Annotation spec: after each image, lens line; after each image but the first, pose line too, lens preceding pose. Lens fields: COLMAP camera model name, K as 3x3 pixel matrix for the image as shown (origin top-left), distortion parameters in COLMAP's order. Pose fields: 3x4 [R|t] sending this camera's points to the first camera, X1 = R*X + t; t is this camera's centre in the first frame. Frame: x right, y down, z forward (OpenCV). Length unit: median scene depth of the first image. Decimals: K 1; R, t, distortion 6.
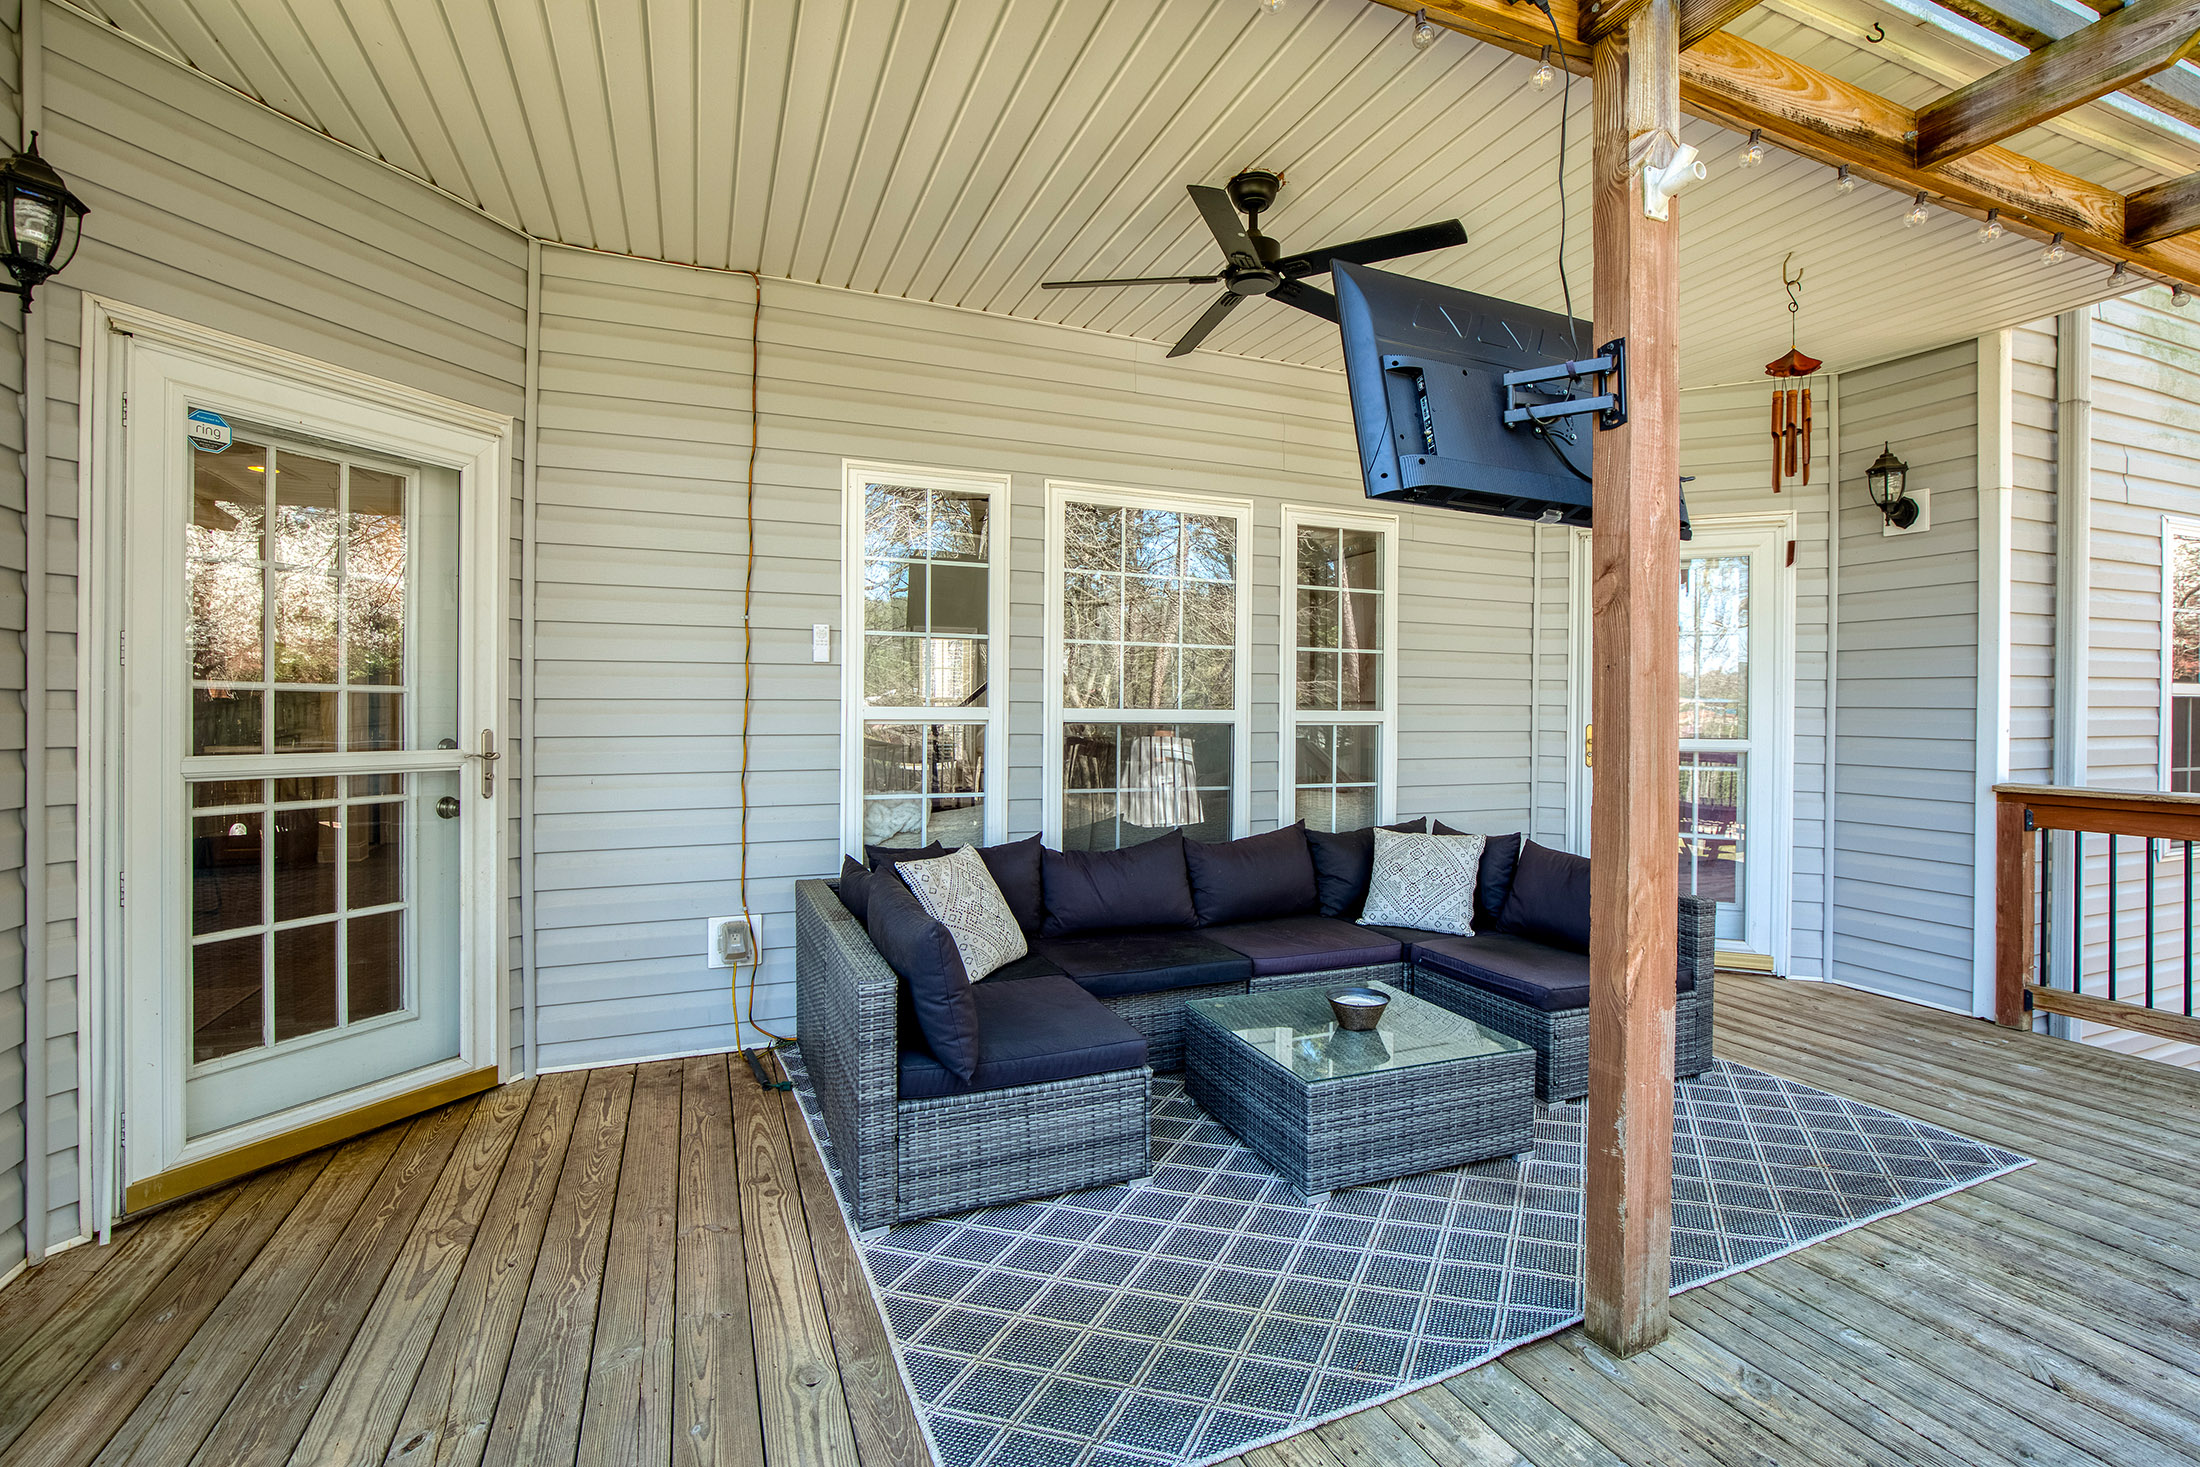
lens RADIAL K [[1013.9, 0, 1121.9], [0, 1013.9, 717.0], [0, 0, 1]] dist [-0.017330, 0.000400]
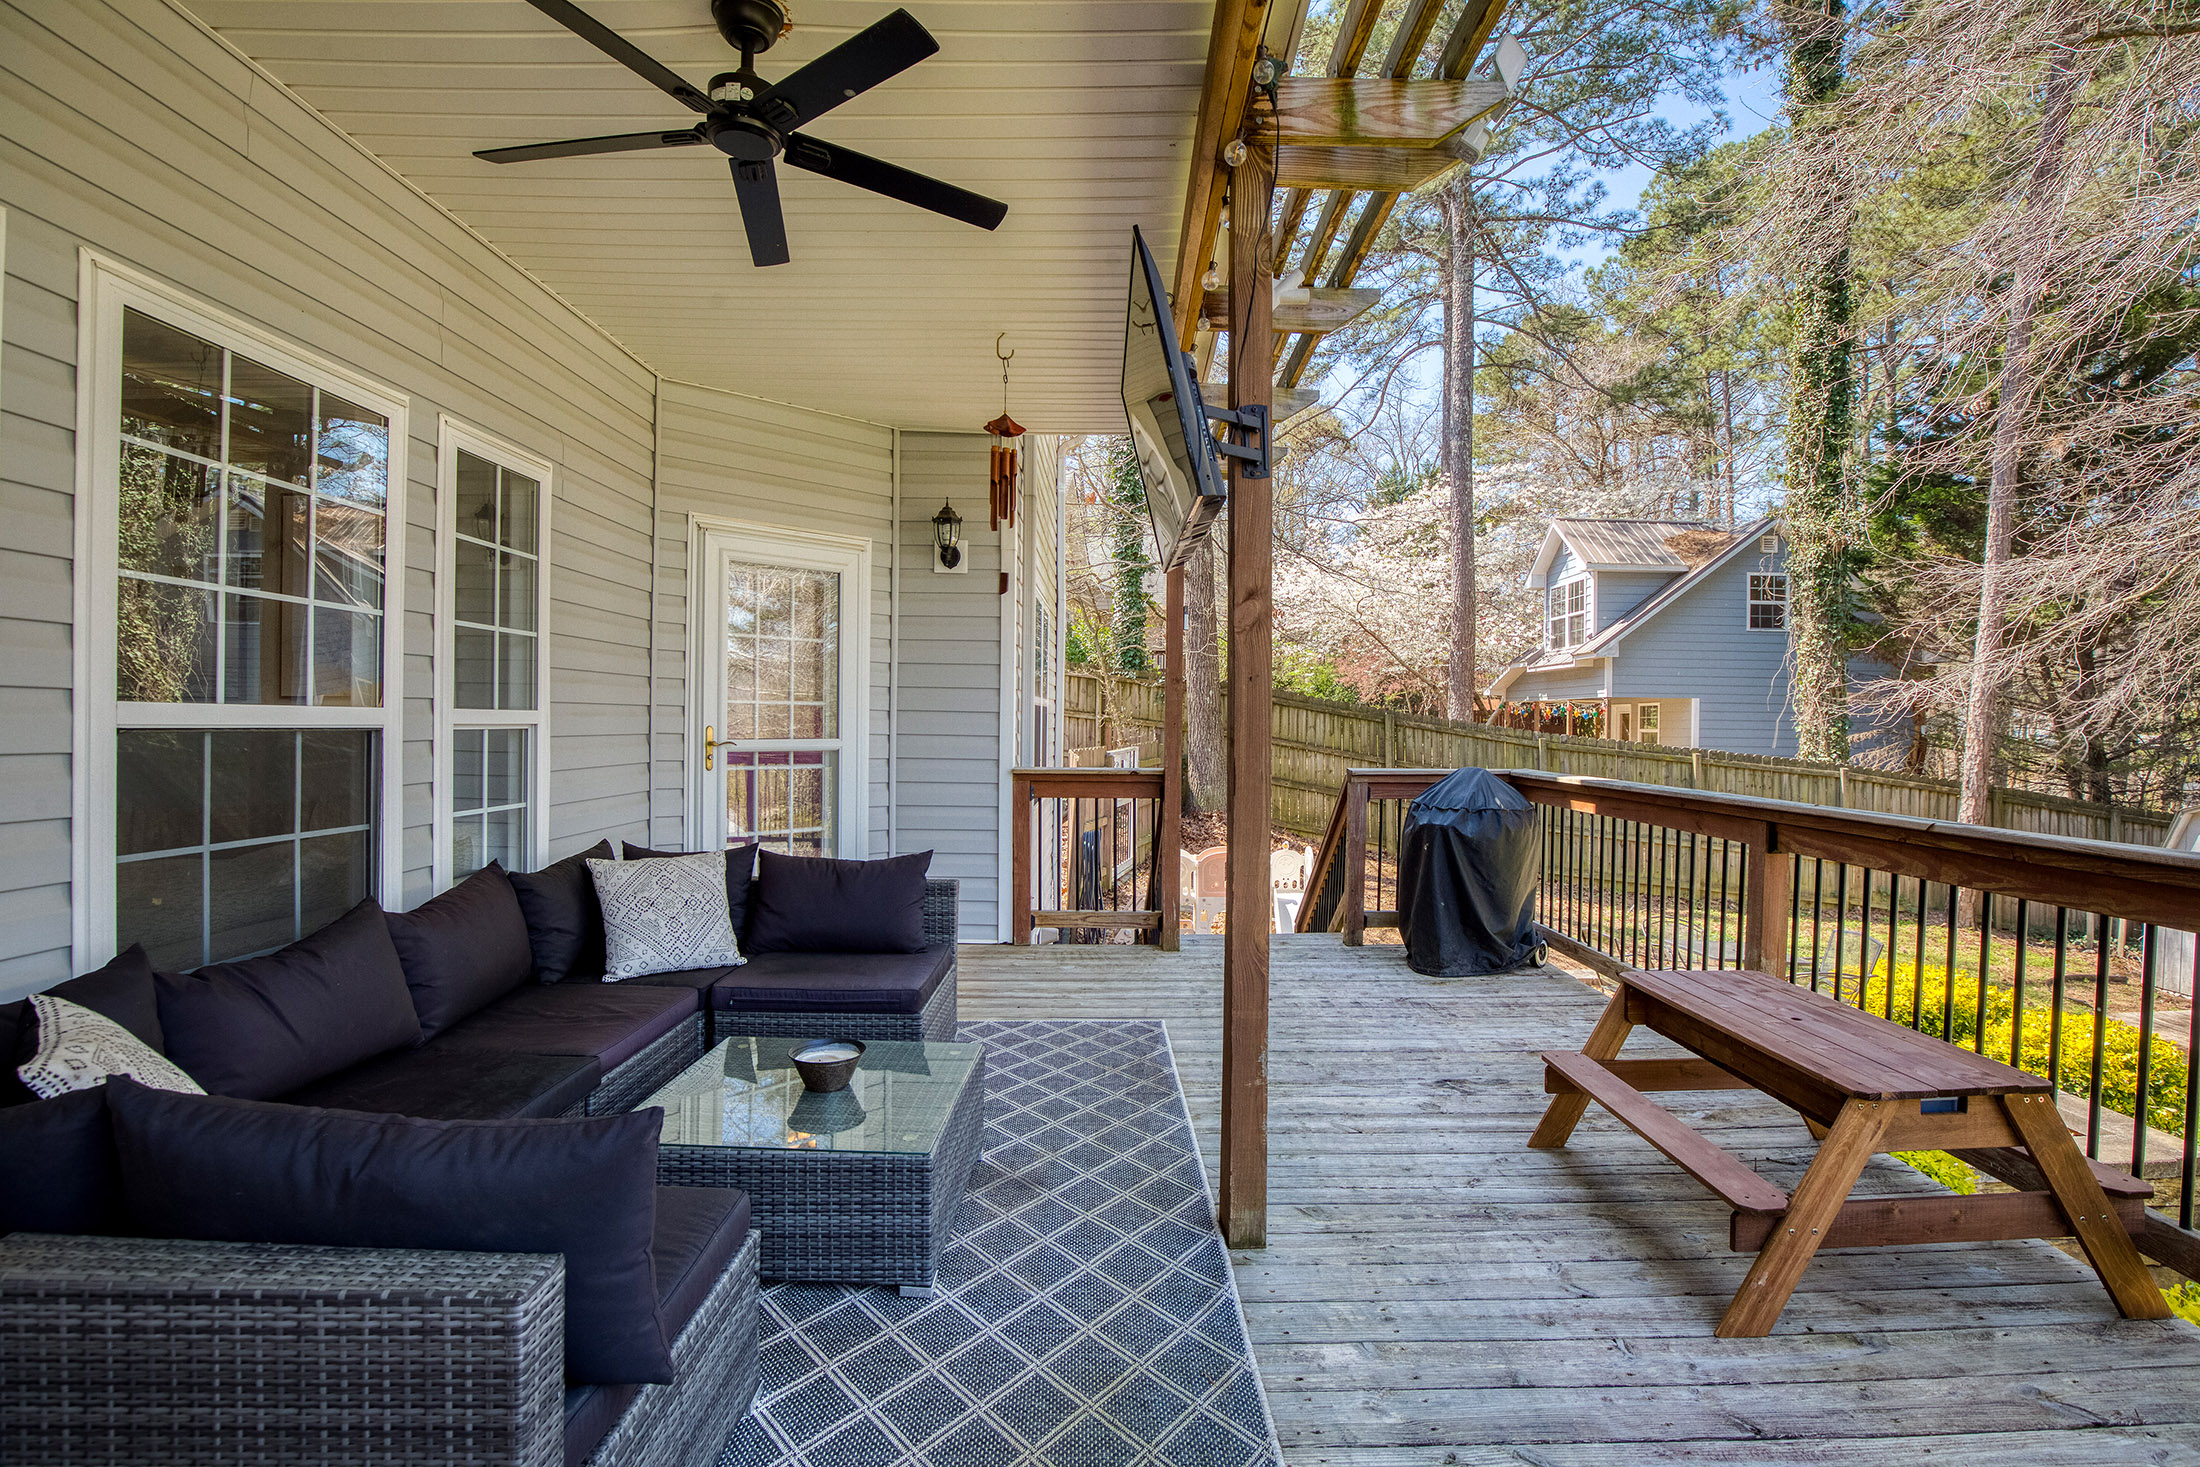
lens RADIAL K [[1009.6, 0, 1124.4], [0, 1009.6, 728.2], [0, 0, 1]] dist [-0.029307, 0.000558]
pose [[0.383511, -0.008601, 0.923496, -0.365865], [-0.001300, 0.999951, 0.009853, -0.000975], [-0.923536, -0.004979, 0.383481, 0.372484]]
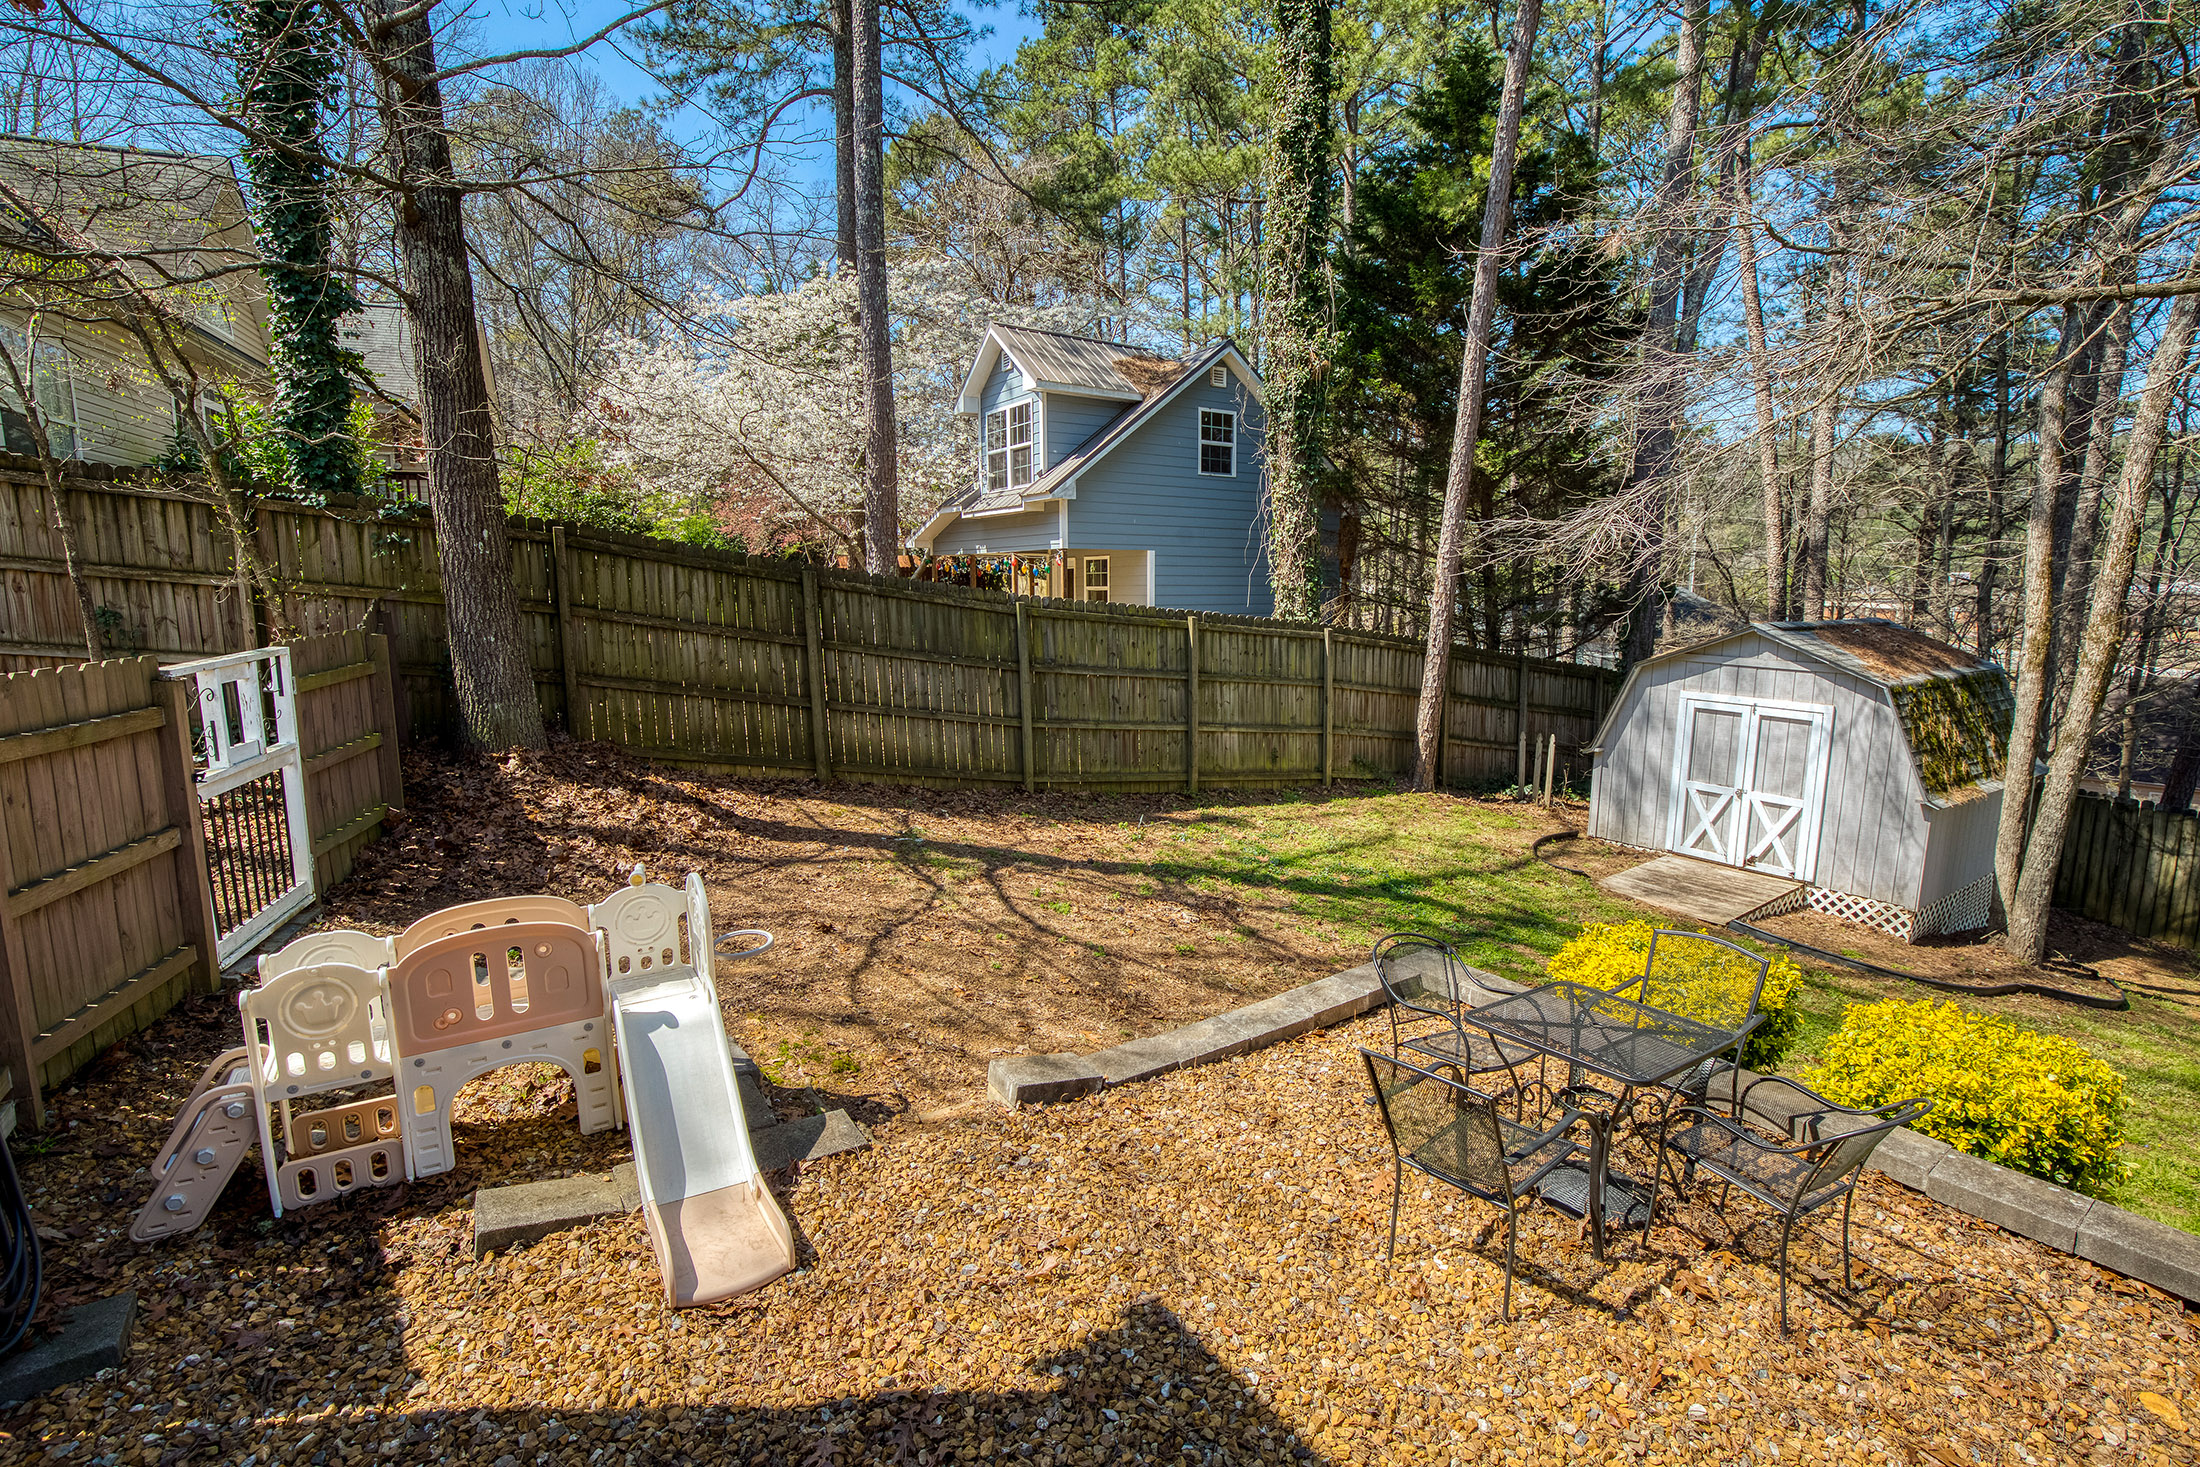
lens RADIAL K [[1009.6, 0, 1124.4], [0, 1009.6, 728.2], [0, 0, 1]] dist [-0.029307, 0.000558]
pose [[-0.195854, -0.145565, 0.969769, 1.182874], [0.007844, 0.988657, 0.149984, 0.001655], [-0.980602, 0.036981, -0.192491, 0.694528]]
